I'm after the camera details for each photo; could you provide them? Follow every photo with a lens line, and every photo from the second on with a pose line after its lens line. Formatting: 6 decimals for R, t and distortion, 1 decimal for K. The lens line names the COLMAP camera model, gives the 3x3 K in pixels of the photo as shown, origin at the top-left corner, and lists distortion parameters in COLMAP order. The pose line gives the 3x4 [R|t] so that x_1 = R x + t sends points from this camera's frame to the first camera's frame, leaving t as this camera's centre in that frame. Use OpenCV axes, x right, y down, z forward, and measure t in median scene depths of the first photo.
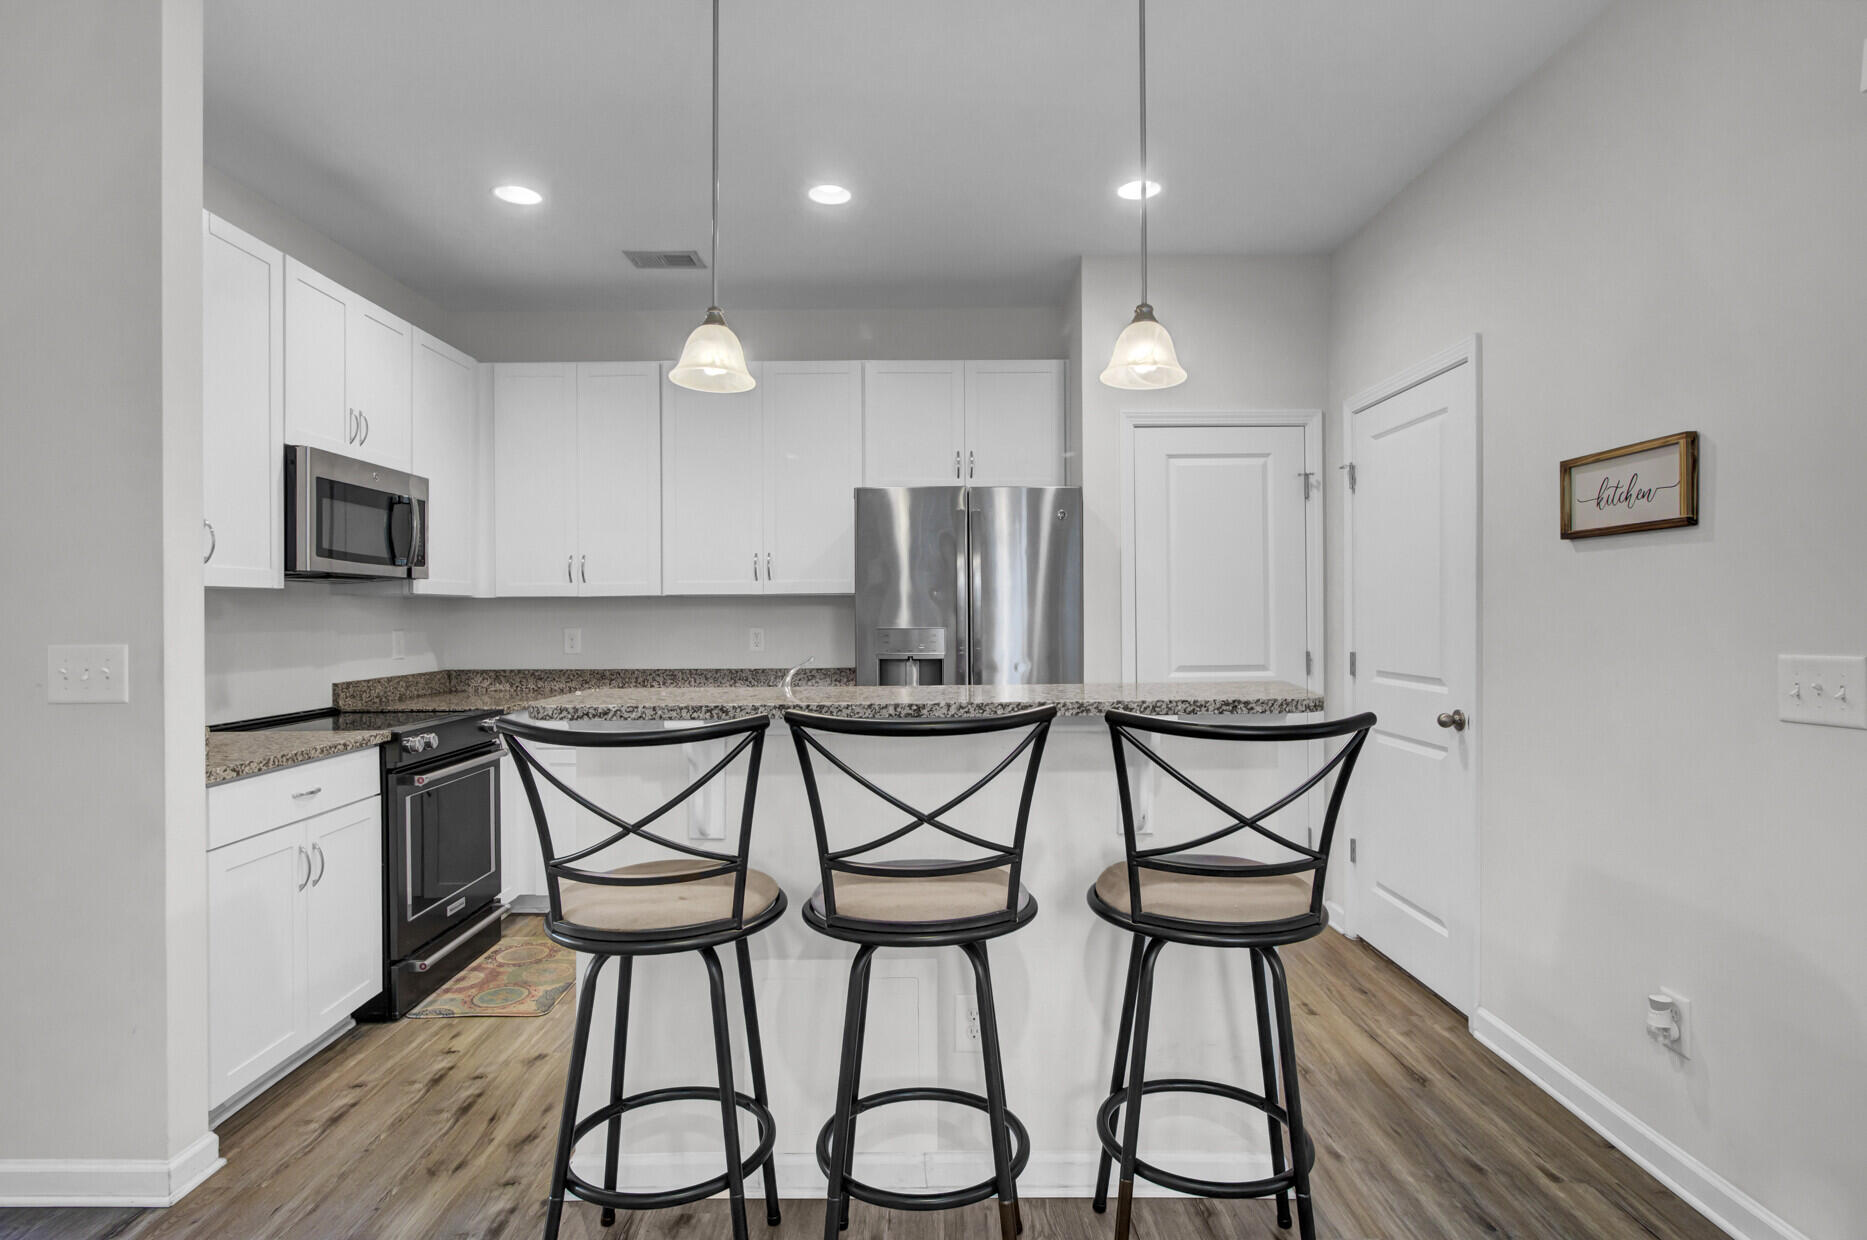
lens RADIAL K [[1061.3, 0, 933.5], [0, 1061.3, 620.0], [0, 0, 1]] dist [0.000478, 0.000042]
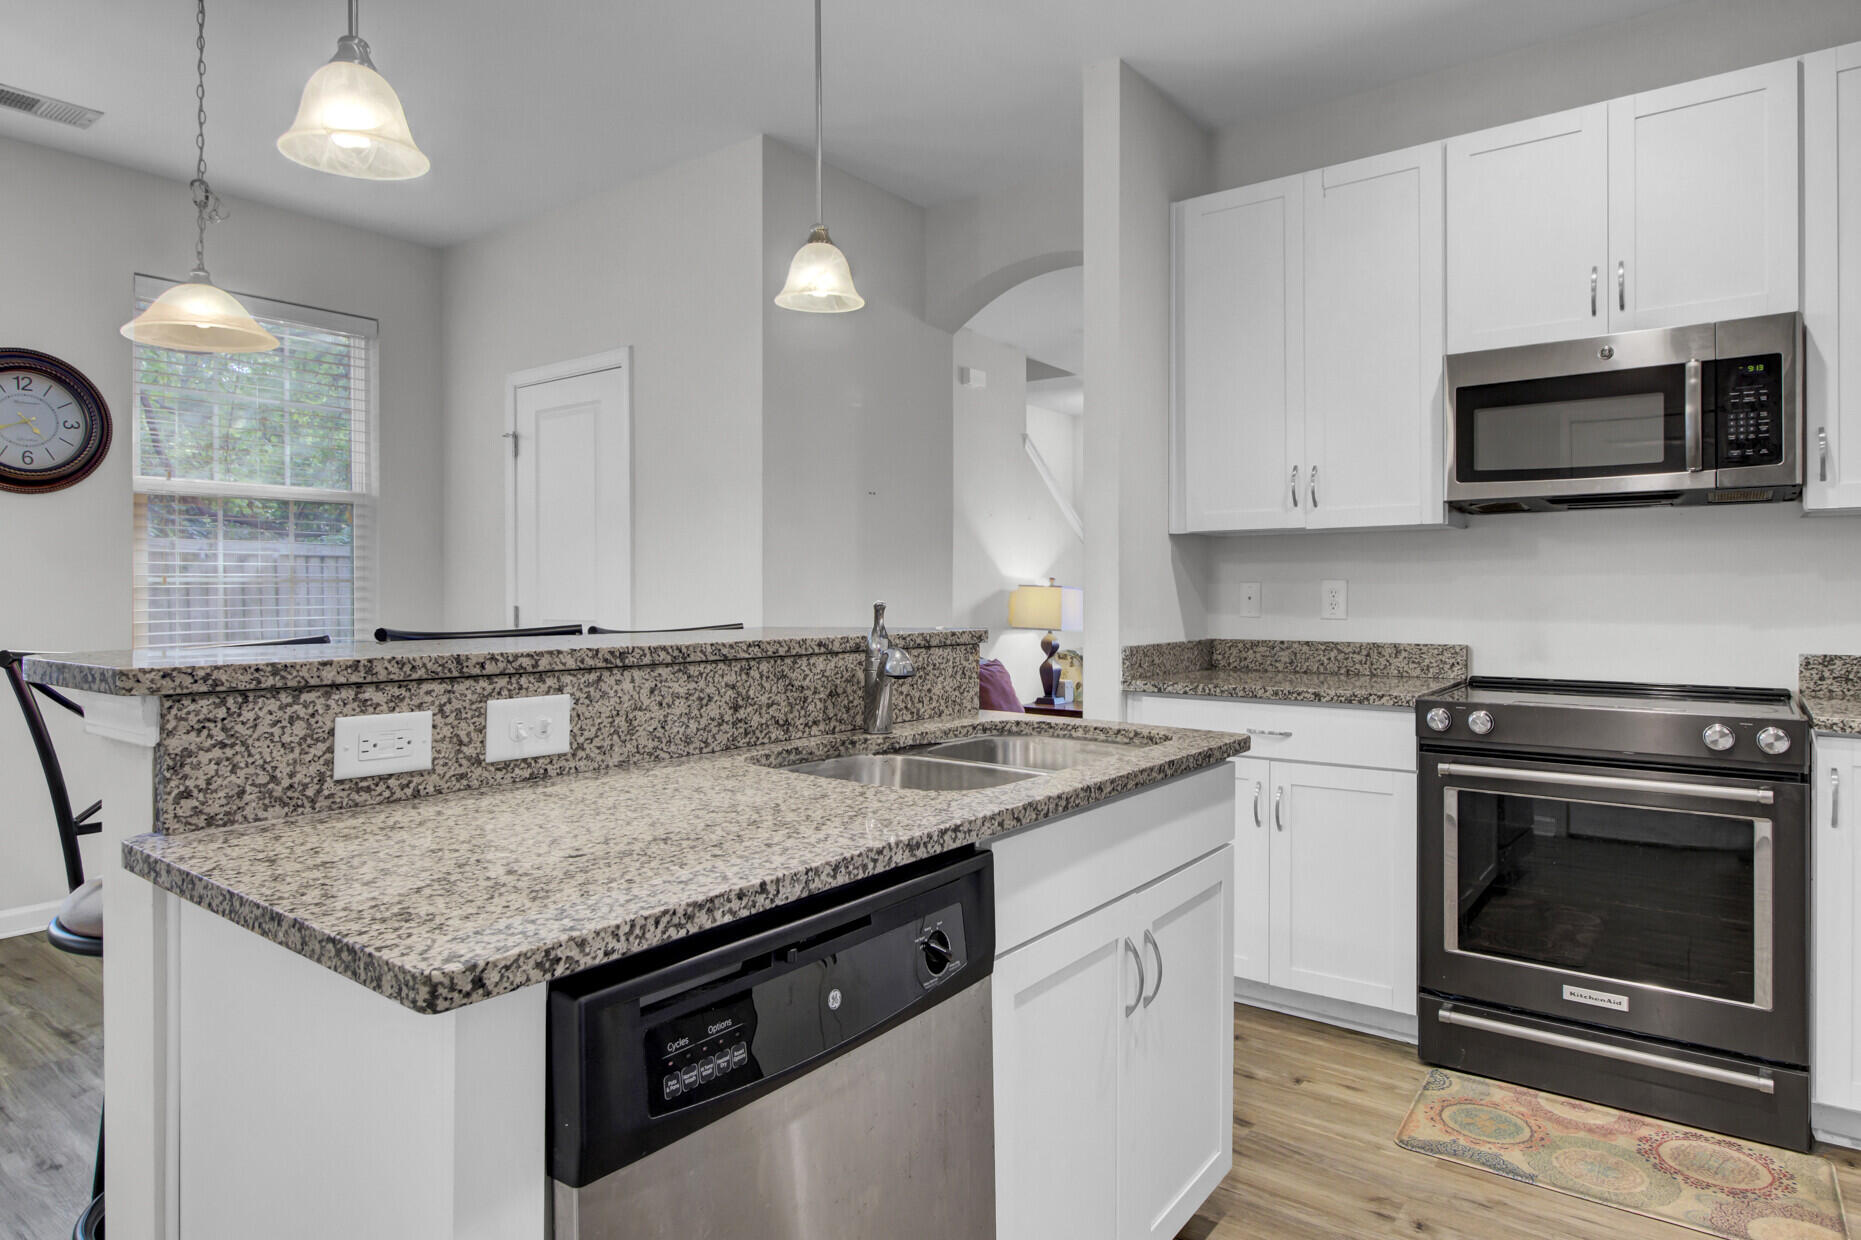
lens RADIAL K [[1063.6, 0, 928.6], [0, 1063.6, 597.5], [0, 0, 1]] dist [-0.002016, -0.000999]
pose [[-0.634804, 0.009153, -0.772619, 0.324872], [0.002811, 0.999951, 0.009536, 0.021721], [0.772668, 0.003882, -0.634799, 1.177037]]
